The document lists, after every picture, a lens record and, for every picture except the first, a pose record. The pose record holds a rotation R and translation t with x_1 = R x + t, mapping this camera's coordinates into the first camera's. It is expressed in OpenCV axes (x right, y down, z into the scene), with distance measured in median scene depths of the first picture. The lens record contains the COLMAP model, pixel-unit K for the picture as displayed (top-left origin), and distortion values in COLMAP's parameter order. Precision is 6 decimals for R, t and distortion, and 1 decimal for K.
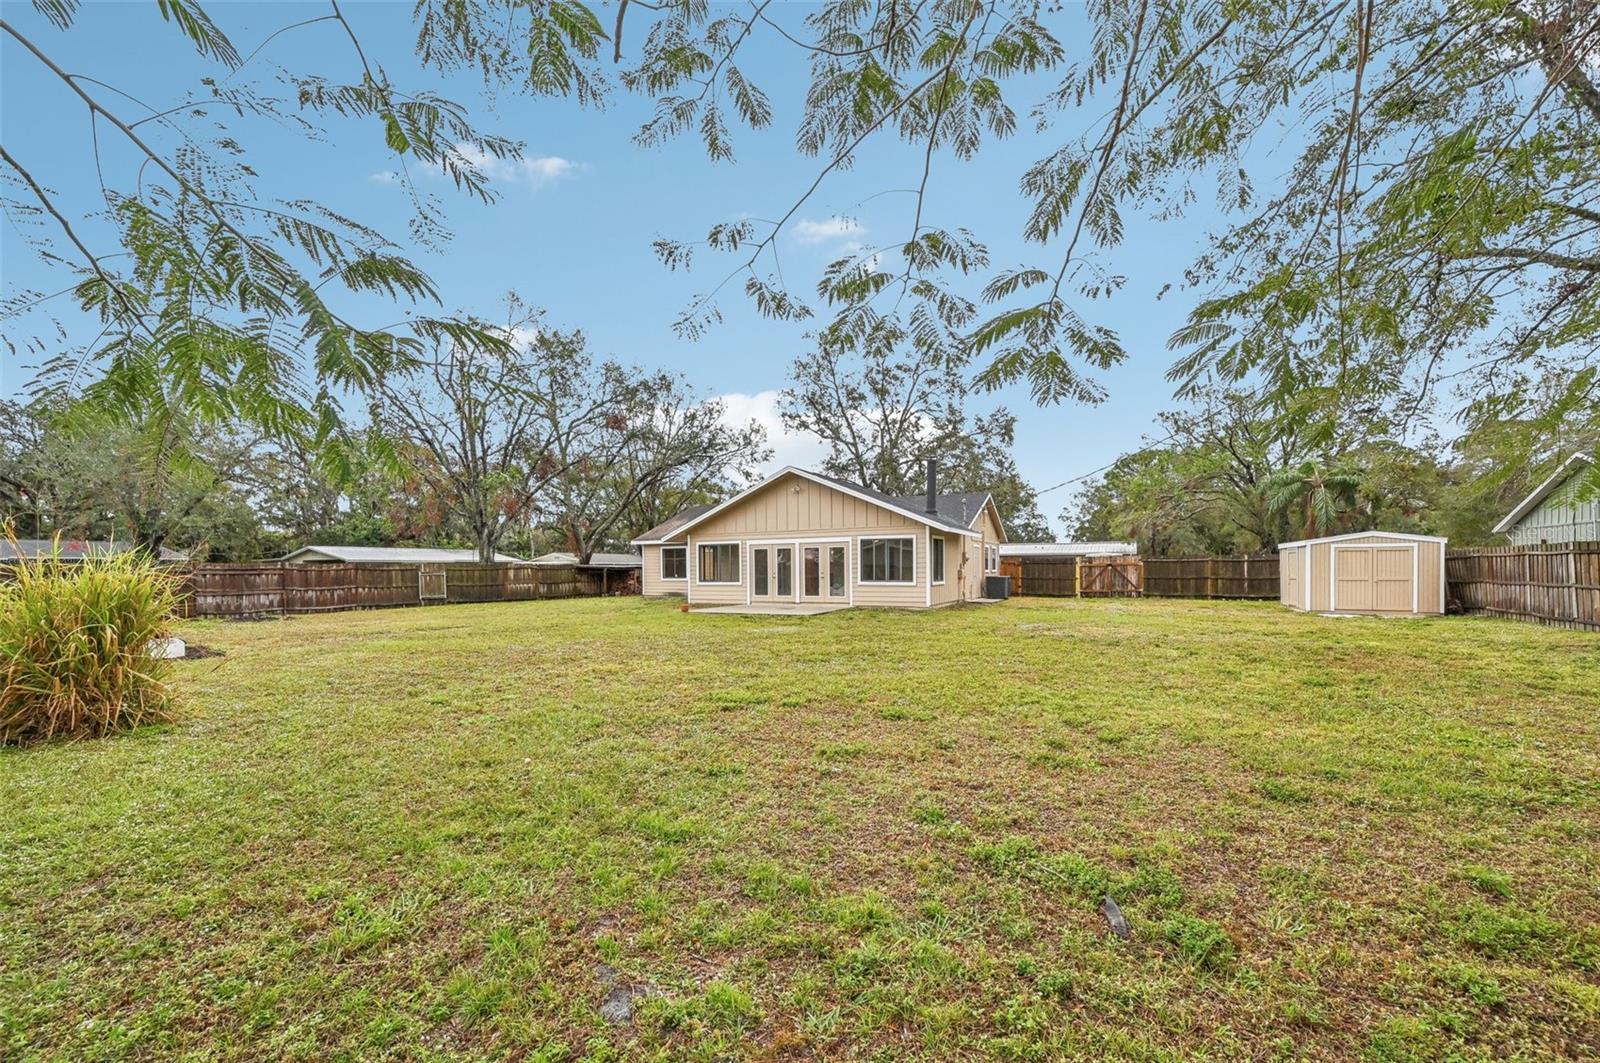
lens RADIAL K [[656.4, 0, 800.5], [0, 656.4, 575.3], [0, 0, 1]] dist [0.000879, 0.000051]
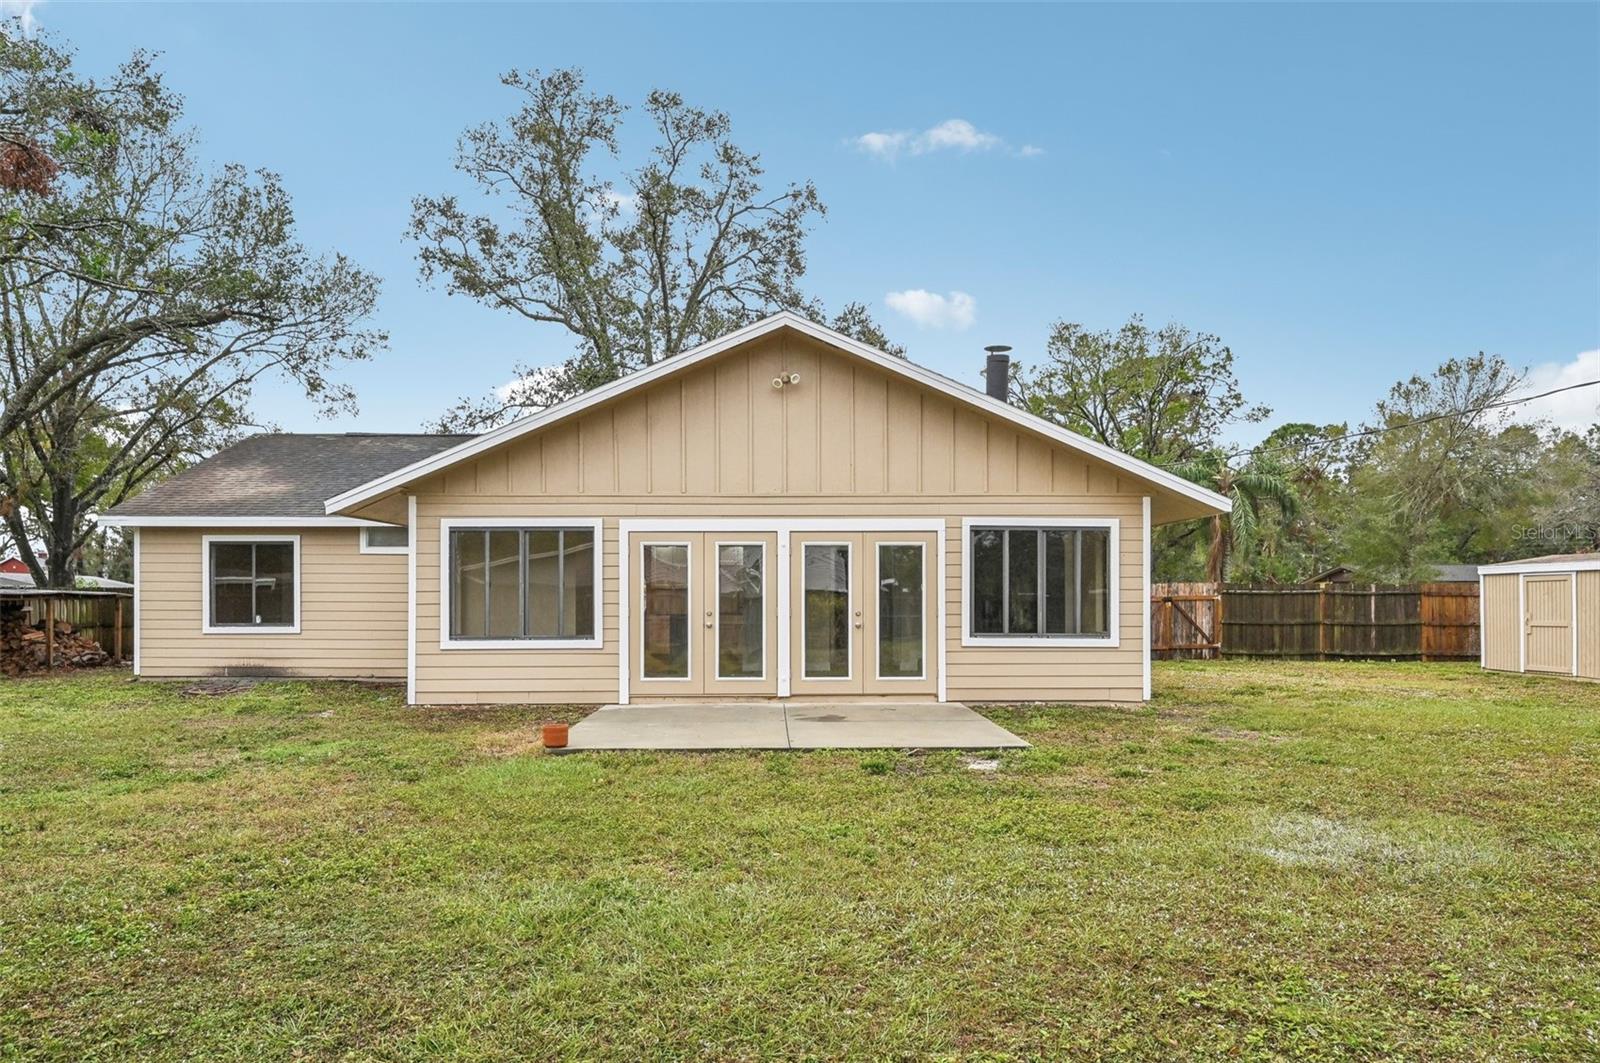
lens RADIAL K [[1055.7, 0, 806.6], [0, 1055.7, 604.3], [0, 0, 1]] dist [0.003381, 0.001485]
pose [[0.878382, 0.006353, 0.477916, -0.248083], [-0.002016, 0.999952, -0.009587, -0.003058], [-0.477954, 0.007457, 0.878353, 0.443386]]
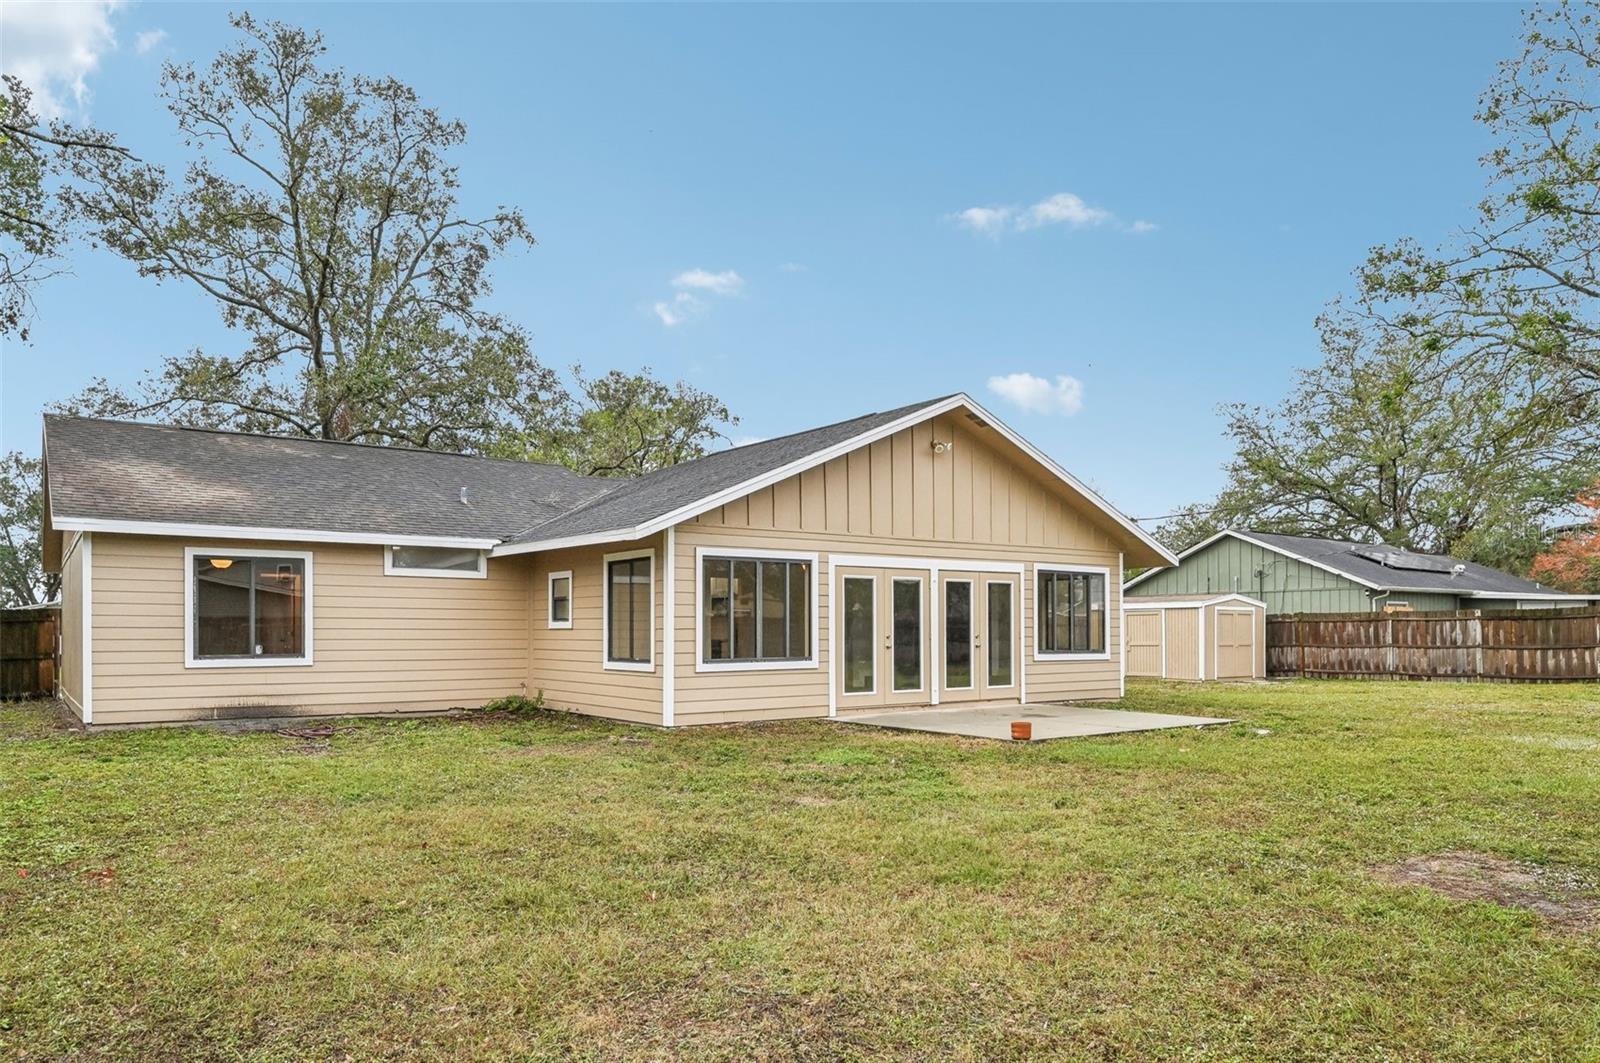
lens RADIAL K [[1054.3, 0, 813.9], [0, 1054.3, 629.1], [0, 0, 1]] dist [-0.001065, 0.000520]
pose [[0.446625, 0.009369, 0.894672, -0.618557], [0.009225, 0.999844, -0.015076, 0.001094], [-0.894674, 0.014986, 0.446469, 0.691955]]
